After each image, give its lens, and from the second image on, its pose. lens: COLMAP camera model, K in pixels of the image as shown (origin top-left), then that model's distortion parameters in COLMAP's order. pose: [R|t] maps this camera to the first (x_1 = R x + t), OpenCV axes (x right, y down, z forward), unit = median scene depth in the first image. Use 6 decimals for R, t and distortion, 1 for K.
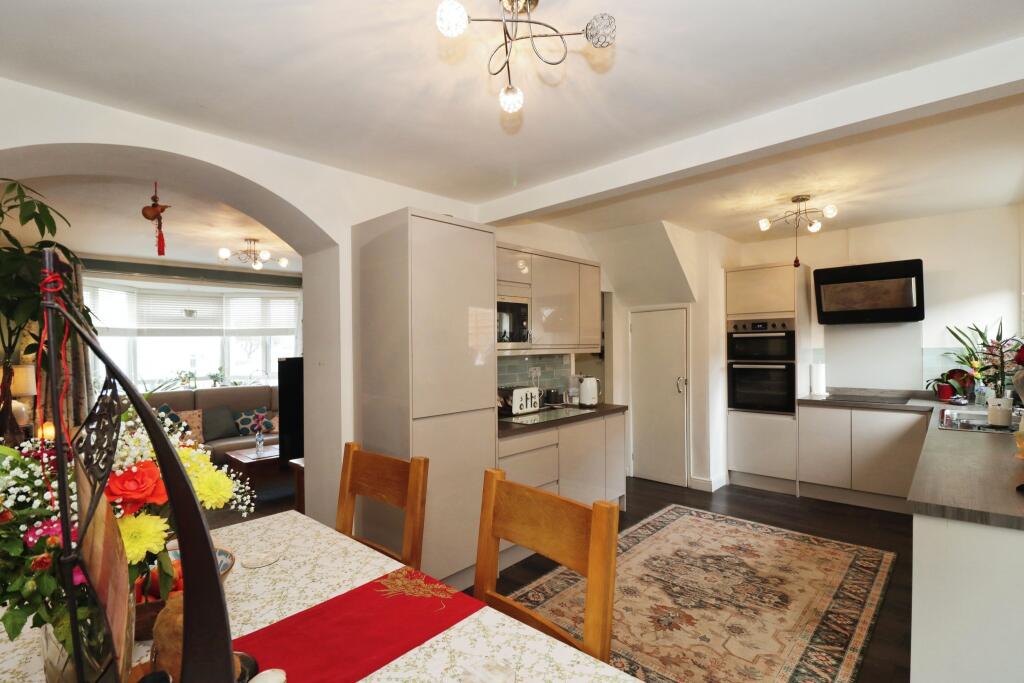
lens RADIAL K [[461.8, 0, 468.4], [0, 461.8, 345.7], [0, 0, 1]] dist [-0.009449, -0.010003]
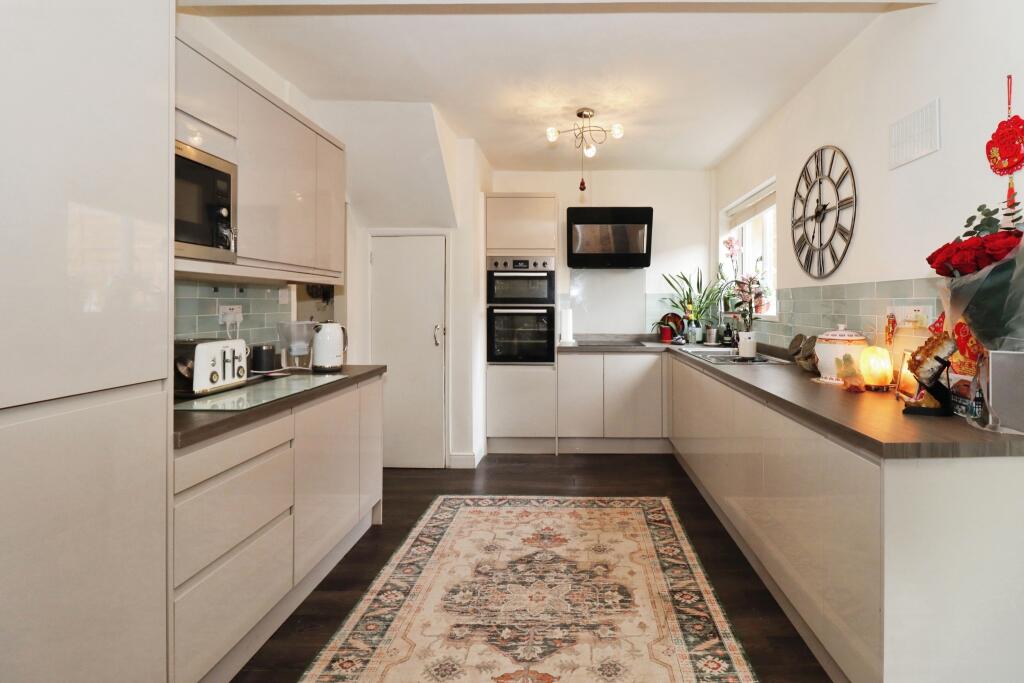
lens RADIAL K [[525.4, 0, 549.7], [0, 525.4, 308.9], [0, 0, 1]] dist [-0.027333, -0.002169]
pose [[0.716721, 0.007419, 0.697321, -0.016811], [-0.008996, 0.999959, -0.001392, 0.055209], [-0.697302, -0.005276, 0.716758, 0.341332]]
